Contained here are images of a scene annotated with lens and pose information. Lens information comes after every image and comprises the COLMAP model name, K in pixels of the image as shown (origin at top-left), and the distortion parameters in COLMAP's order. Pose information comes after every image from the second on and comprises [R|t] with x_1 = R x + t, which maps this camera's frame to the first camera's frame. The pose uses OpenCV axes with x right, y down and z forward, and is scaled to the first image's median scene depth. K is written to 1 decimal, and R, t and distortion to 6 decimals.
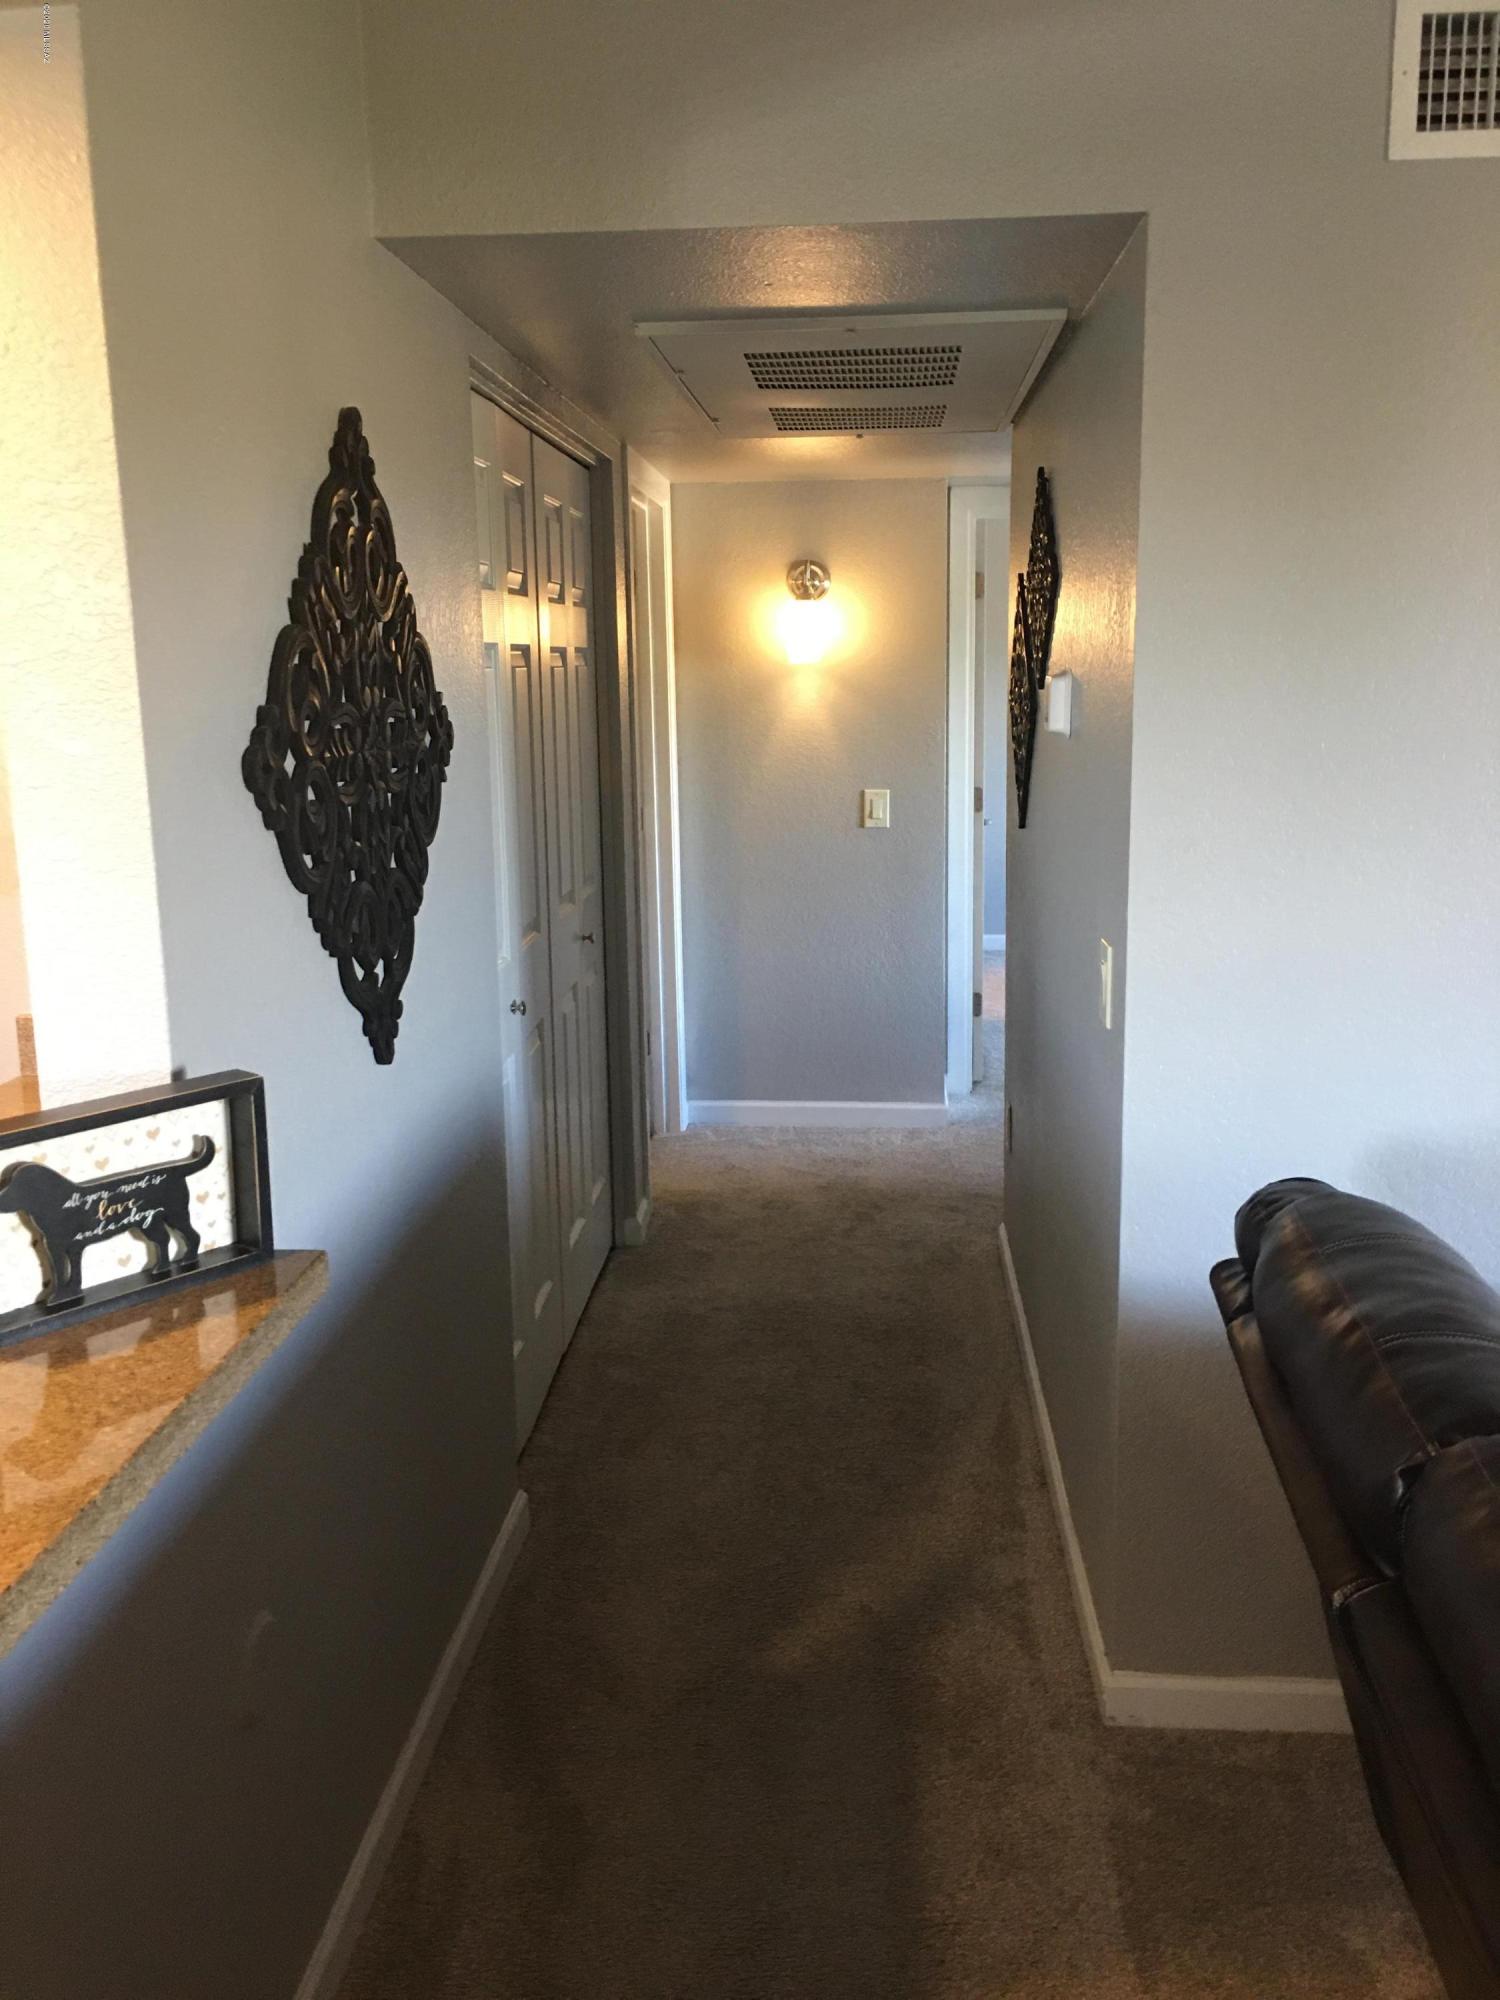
lens RADIAL K [[1710.3, 0, 752.9], [0, 1710.3, 991.4], [0, 0, 1]] dist [0.066028, -0.020812]
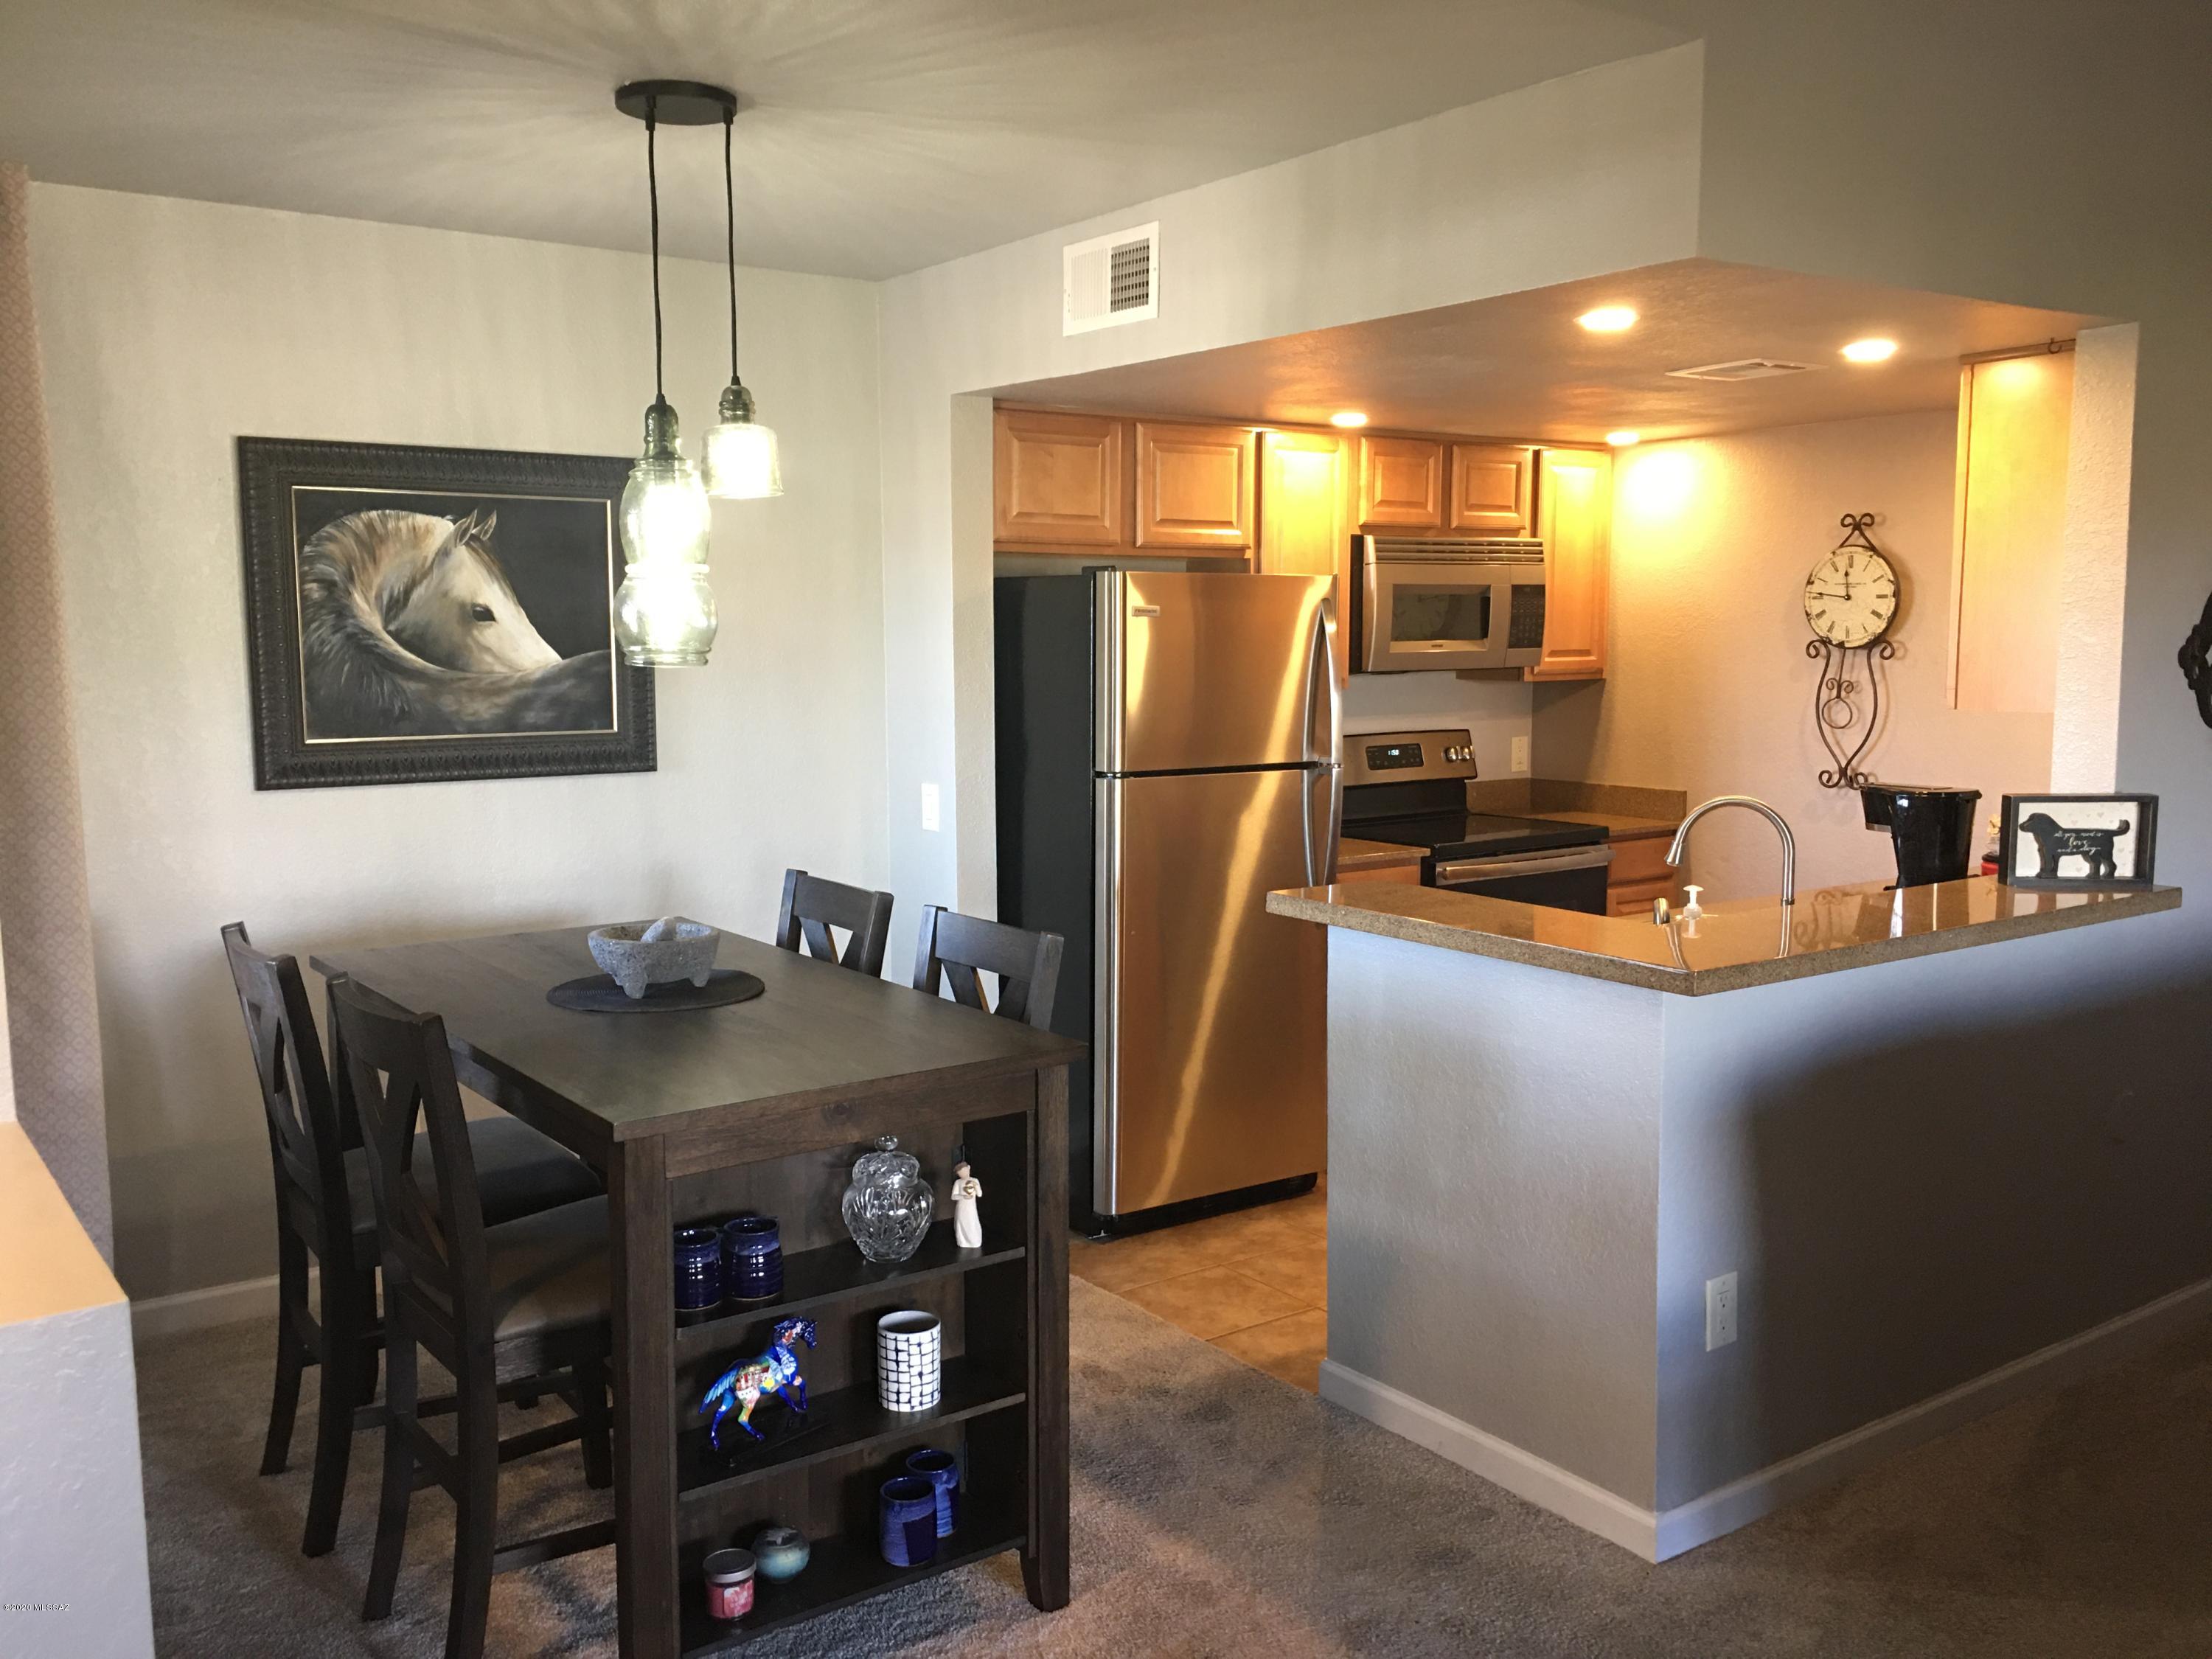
lens RADIAL K [[1891.6, 0, 1112.1], [0, 1891.6, 827.1], [0, 0, 1]] dist [0.066028, -0.020812]
pose [[0.663305, 0.091657, -0.742715, 0.628687], [-0.147270, 0.989051, -0.009468, 0.303094], [0.733715, 0.115660, 0.669541, -1.540176]]
